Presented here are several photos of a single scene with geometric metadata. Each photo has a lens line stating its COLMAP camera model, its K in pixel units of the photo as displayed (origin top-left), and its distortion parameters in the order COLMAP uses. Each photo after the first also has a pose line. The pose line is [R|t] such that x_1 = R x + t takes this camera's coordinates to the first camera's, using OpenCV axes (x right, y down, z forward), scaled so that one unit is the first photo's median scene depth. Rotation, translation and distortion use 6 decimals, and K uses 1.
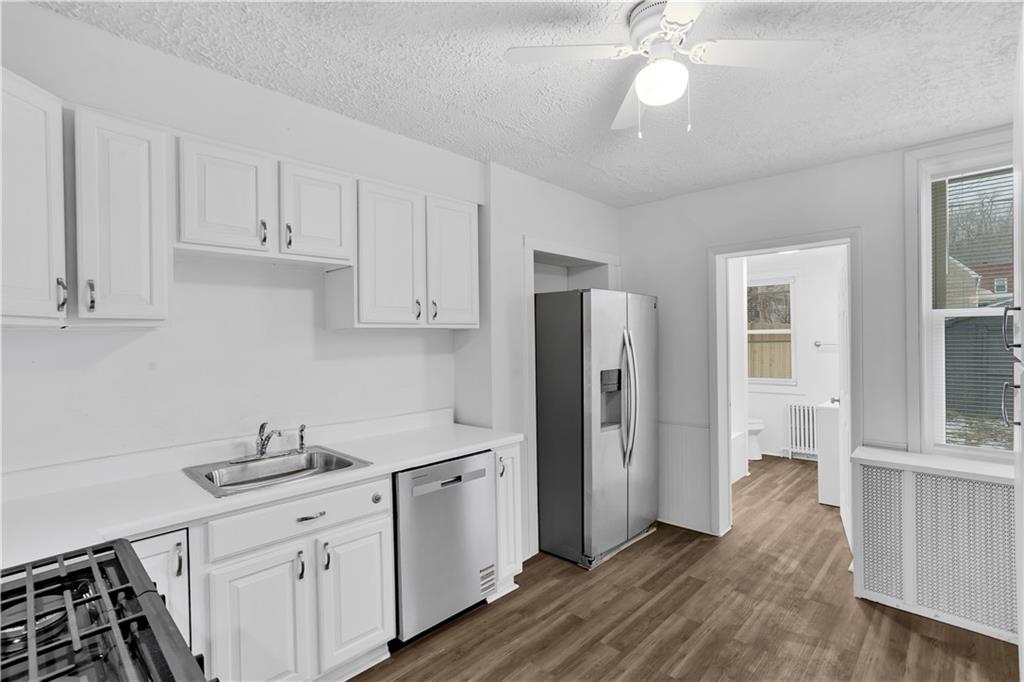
lens RADIAL K [[489.7, 0, 502.4], [0, 489.7, 340.7], [0, 0, 1]] dist [-0.049771, 0.030188]
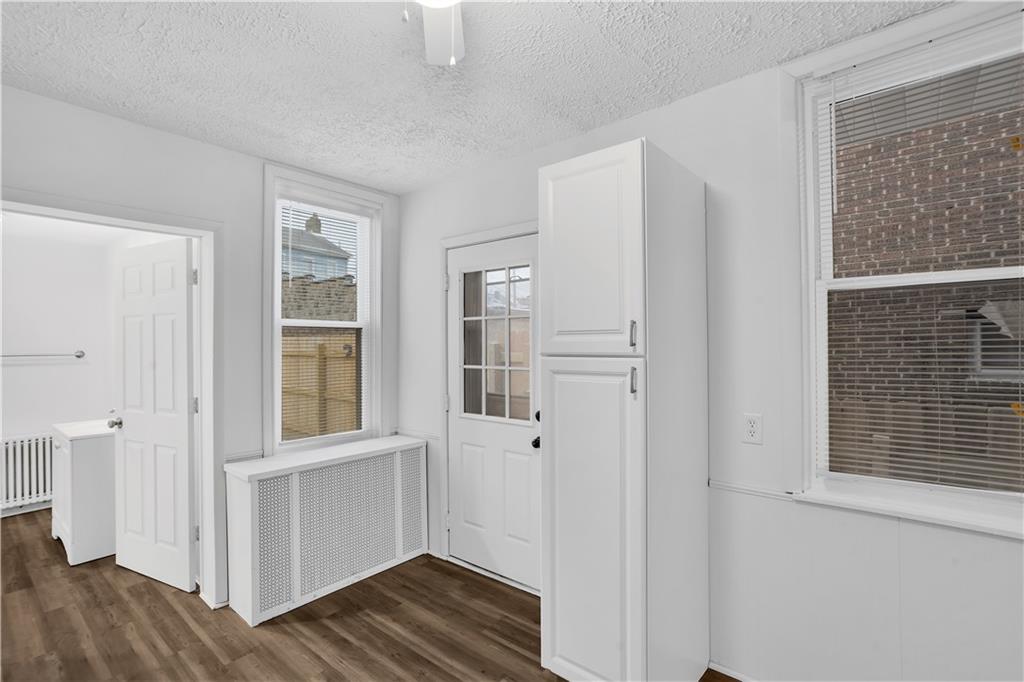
lens RADIAL K [[489.7, 0, 502.4], [0, 489.7, 340.7], [0, 0, 1]] dist [-0.049771, 0.030188]
pose [[-0.068575, 0.020601, 0.997433, -0.250911], [0.008377, 0.999763, -0.020073, 0.011743], [-0.997611, 0.006979, -0.068731, 0.663657]]
